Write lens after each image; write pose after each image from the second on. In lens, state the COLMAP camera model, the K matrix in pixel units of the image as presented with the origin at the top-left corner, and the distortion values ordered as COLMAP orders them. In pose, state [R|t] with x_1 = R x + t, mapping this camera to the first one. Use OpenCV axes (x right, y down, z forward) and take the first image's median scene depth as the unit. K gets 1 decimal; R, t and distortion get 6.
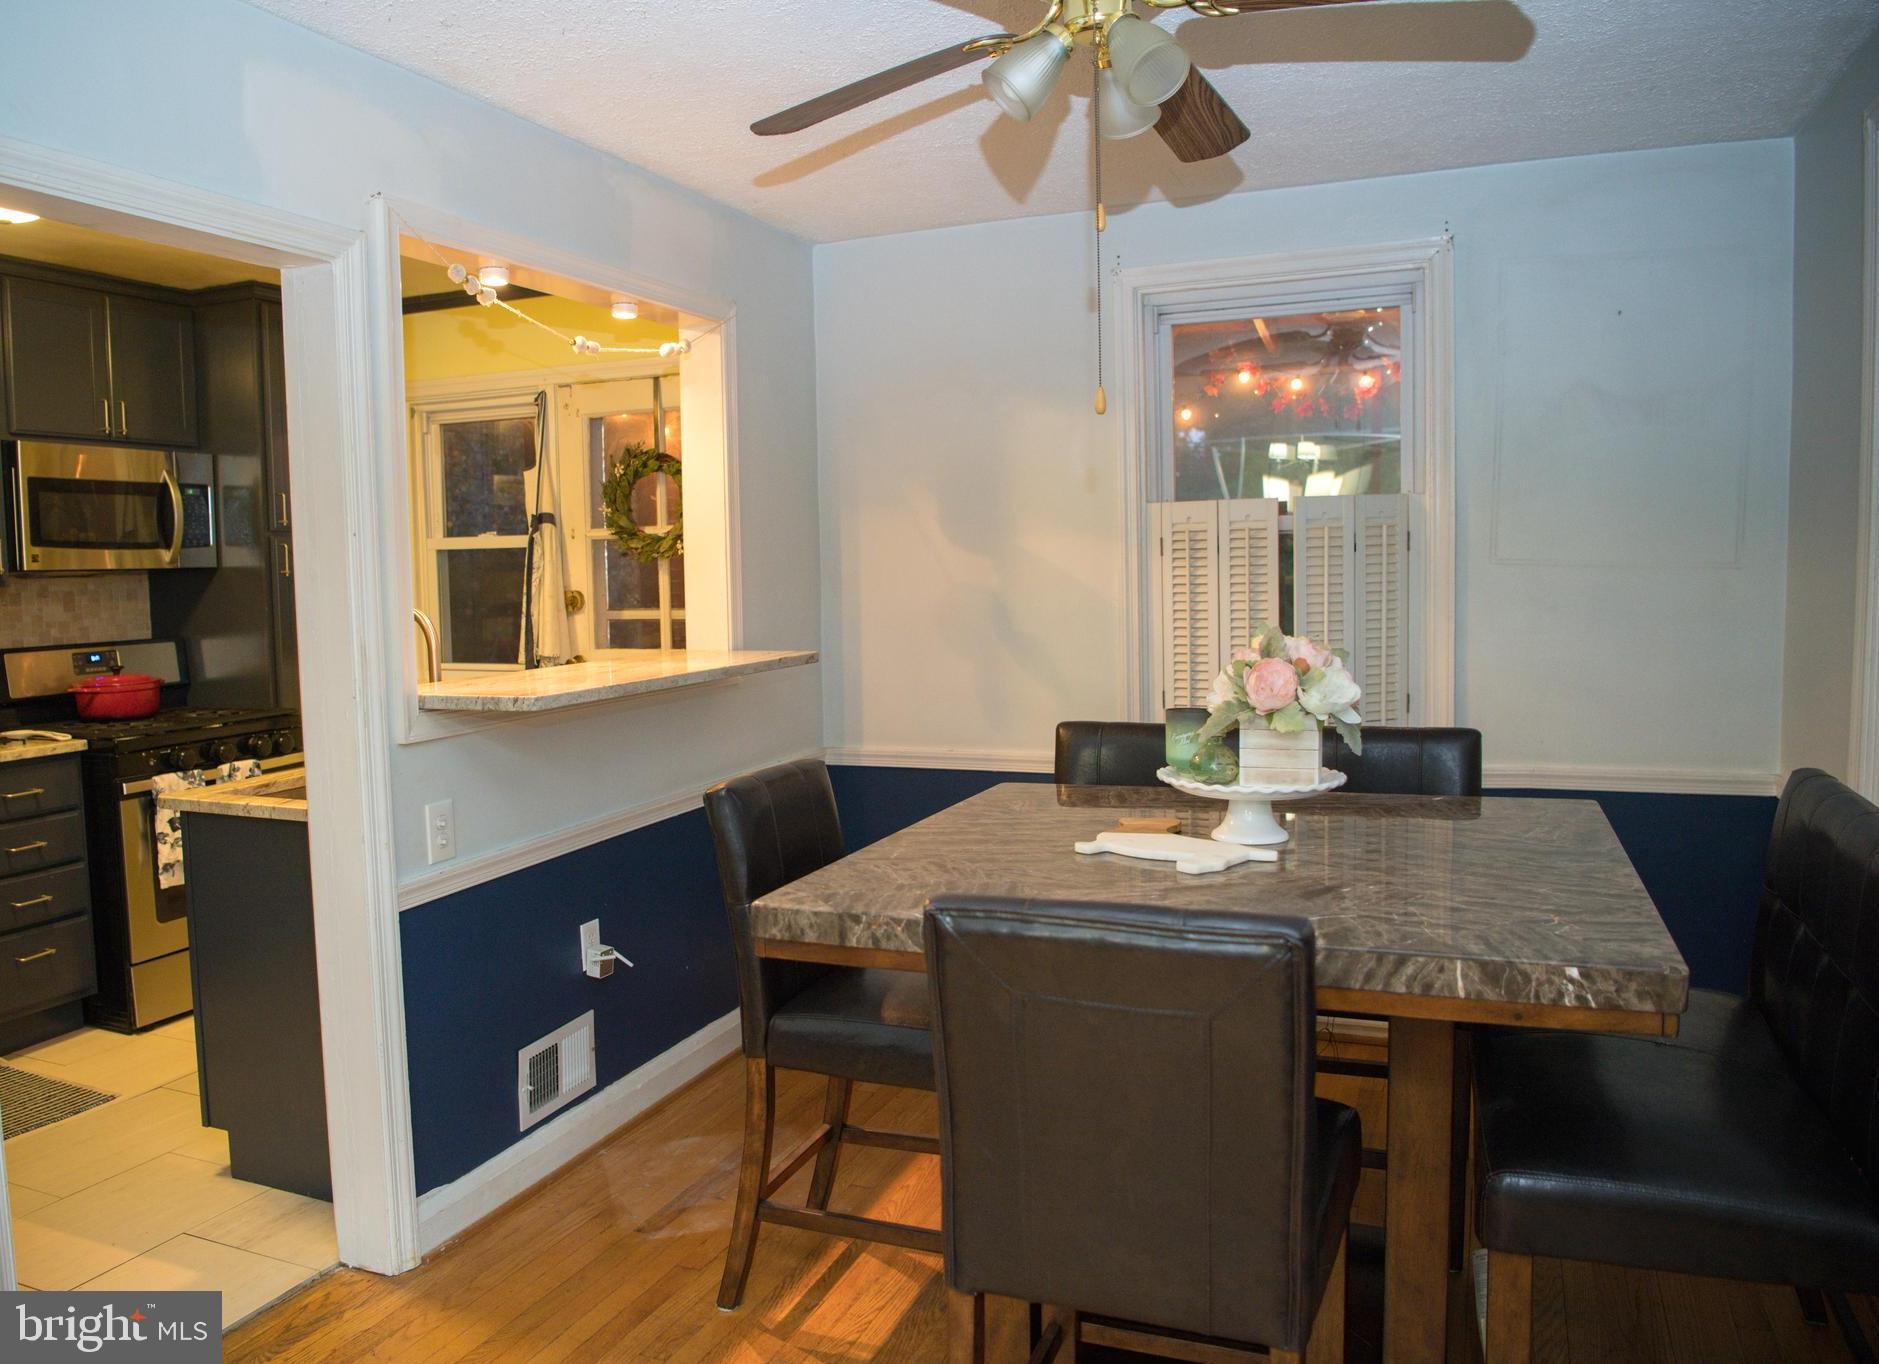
lens RADIAL K [[1665.9, 0, 939.5], [0, 1665.9, 682.0], [0, 0, 1]] dist [-0.053645, -0.002598]
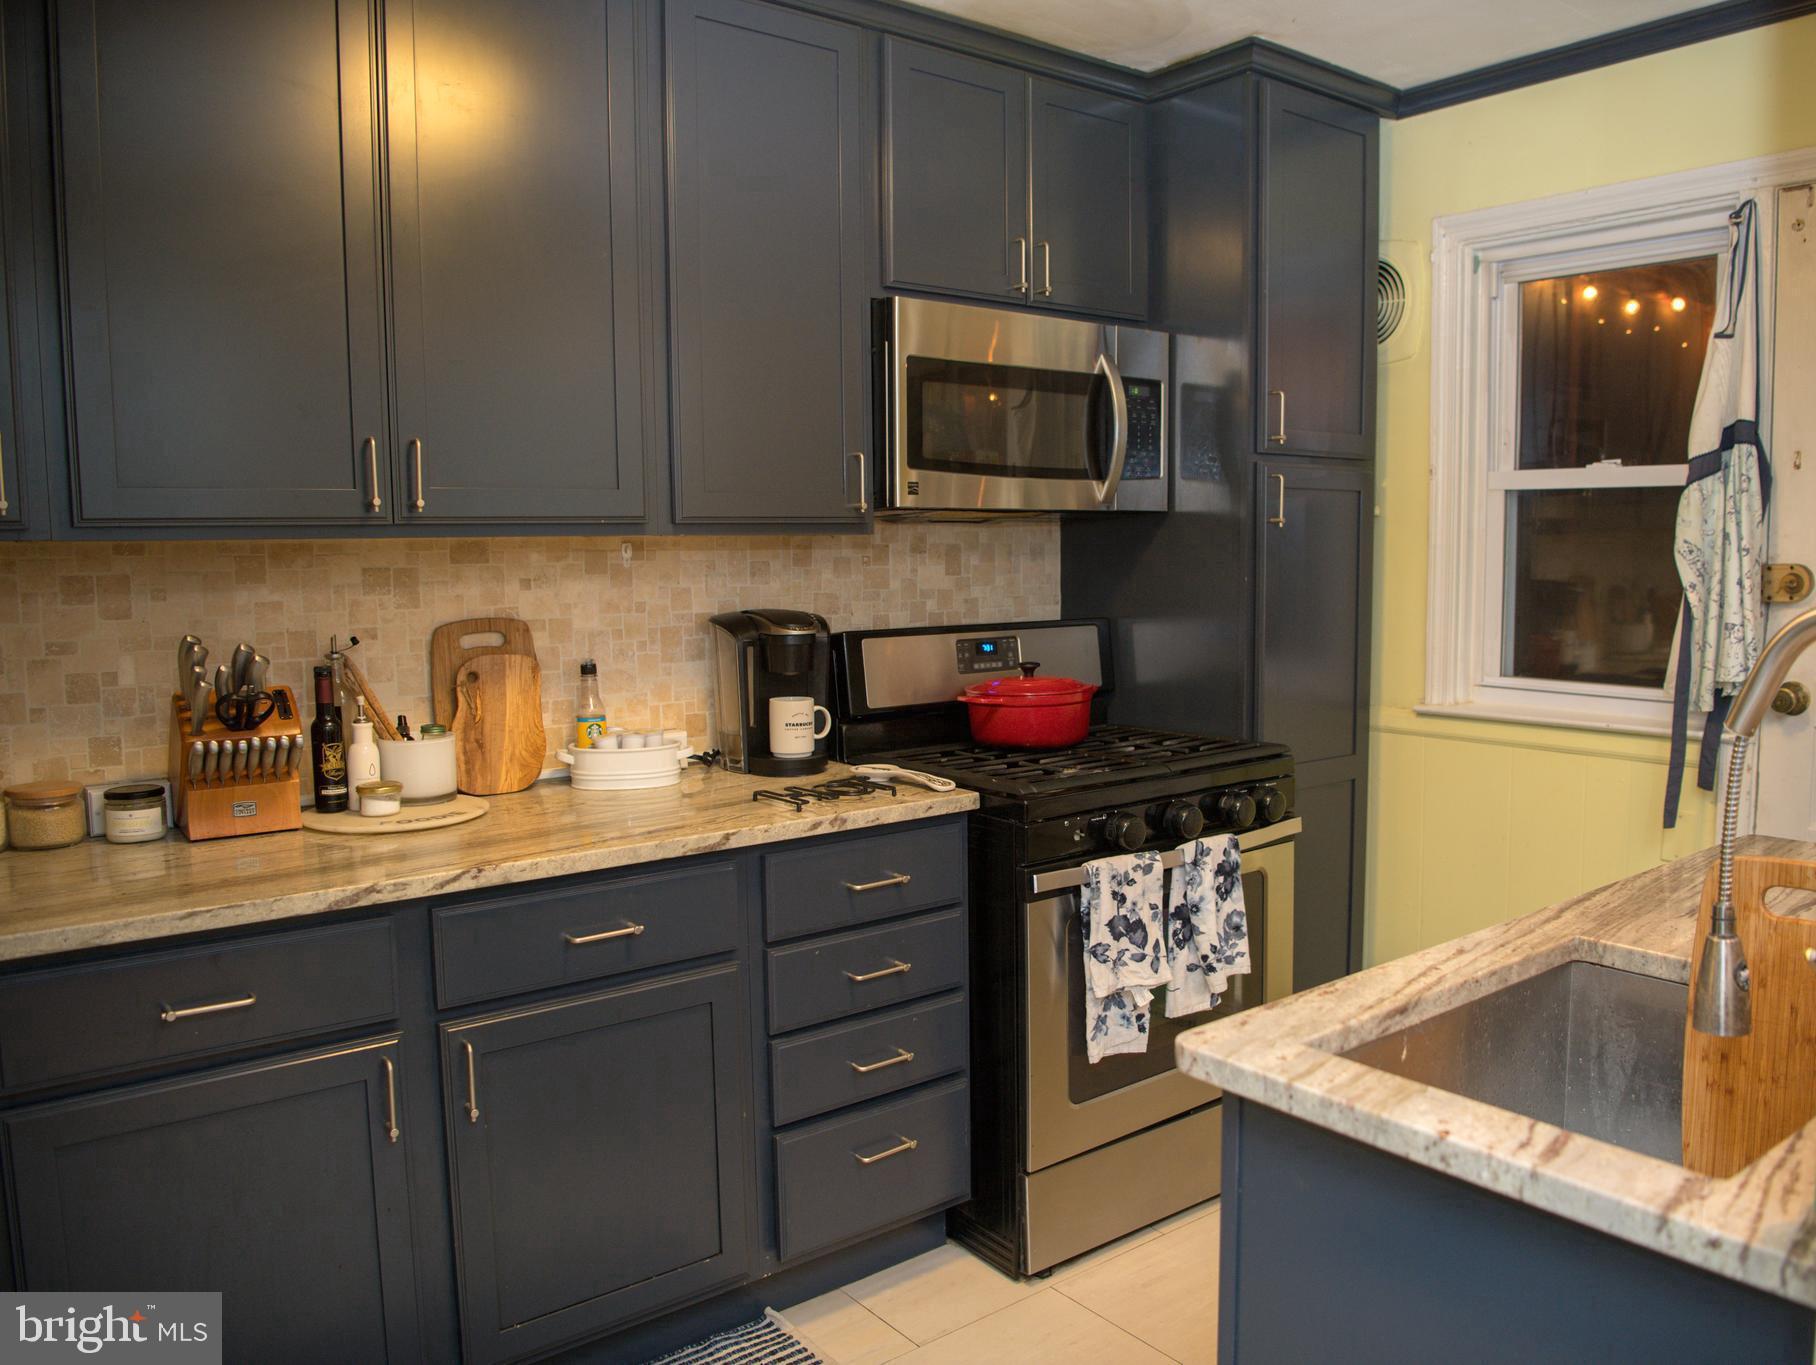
lens RADIAL K [[1411.1, 0, 908.0], [0, 1411.1, 682.5], [0, 0, 1]] dist [-0.062164, -0.001312]
pose [[0.882059, 0.061824, -0.467065, -0.283371], [-0.045633, 0.997903, 0.045912, -0.025277], [0.468924, -0.019184, 0.883030, 0.497205]]
